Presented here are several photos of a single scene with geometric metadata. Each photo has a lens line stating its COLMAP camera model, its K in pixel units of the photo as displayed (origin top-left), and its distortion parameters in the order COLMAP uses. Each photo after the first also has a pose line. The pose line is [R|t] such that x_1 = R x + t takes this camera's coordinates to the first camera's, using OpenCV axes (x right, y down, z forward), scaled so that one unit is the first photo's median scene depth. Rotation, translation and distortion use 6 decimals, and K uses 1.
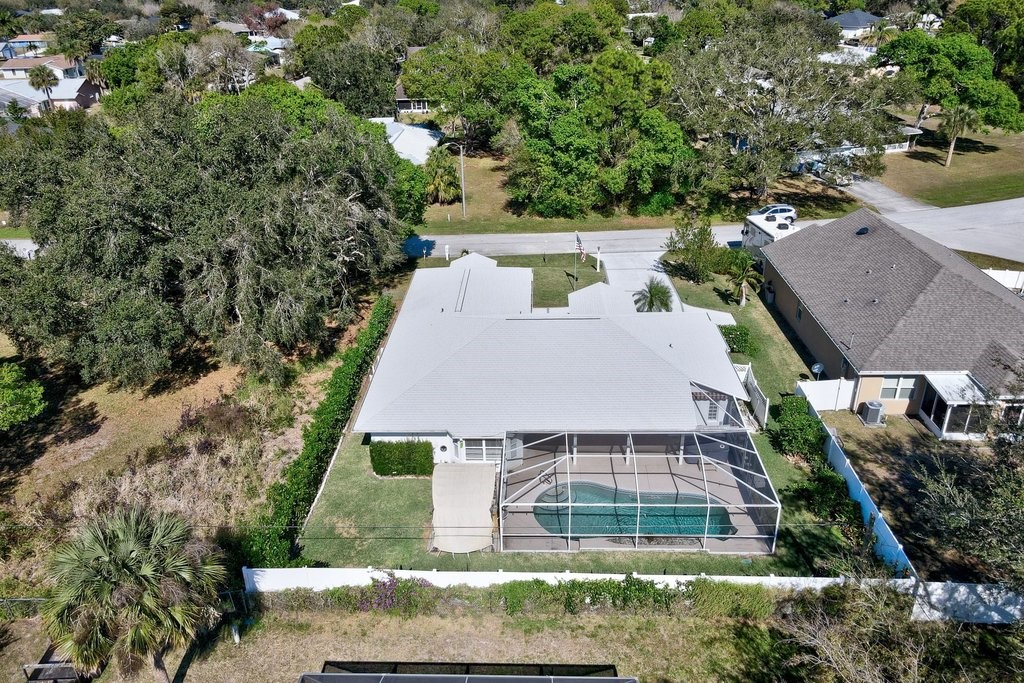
lens RADIAL K [[746.9, 0, 512.0], [0, 746.9, 341.5], [0, 0, 1]] dist [0.013444, 0.006221]
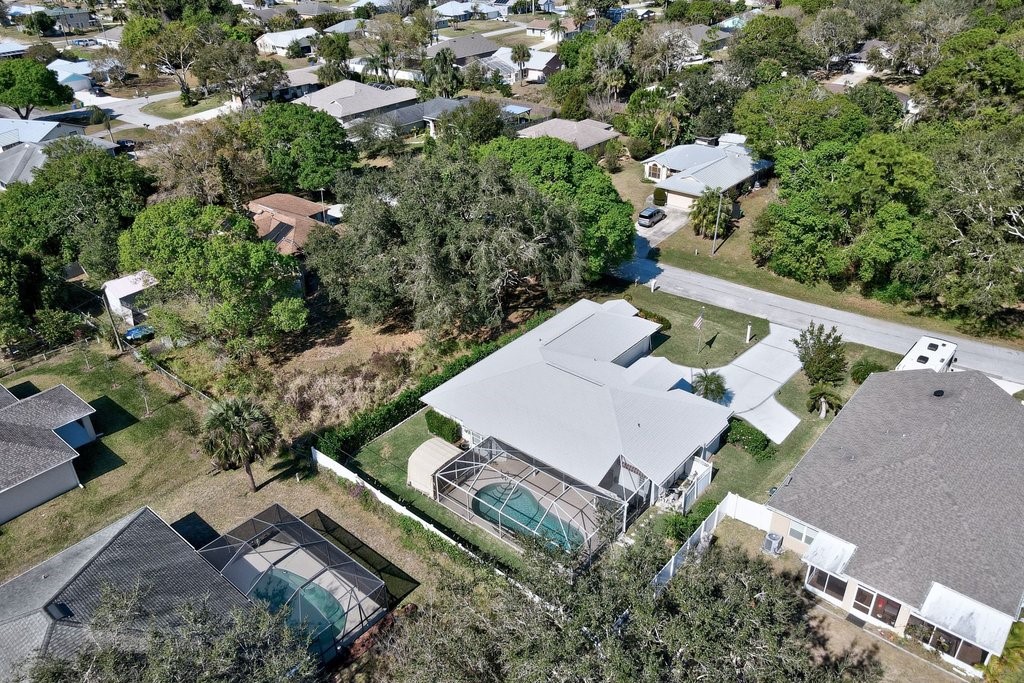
lens RADIAL K [[746.9, 0, 512.0], [0, 746.9, 341.5], [0, 0, 1]] dist [0.013444, 0.006221]
pose [[0.782901, 0.317206, -0.535207, 0.390935], [-0.274685, 0.948109, 0.160115, -0.158244], [0.558224, 0.021659, 0.829408, -0.115423]]
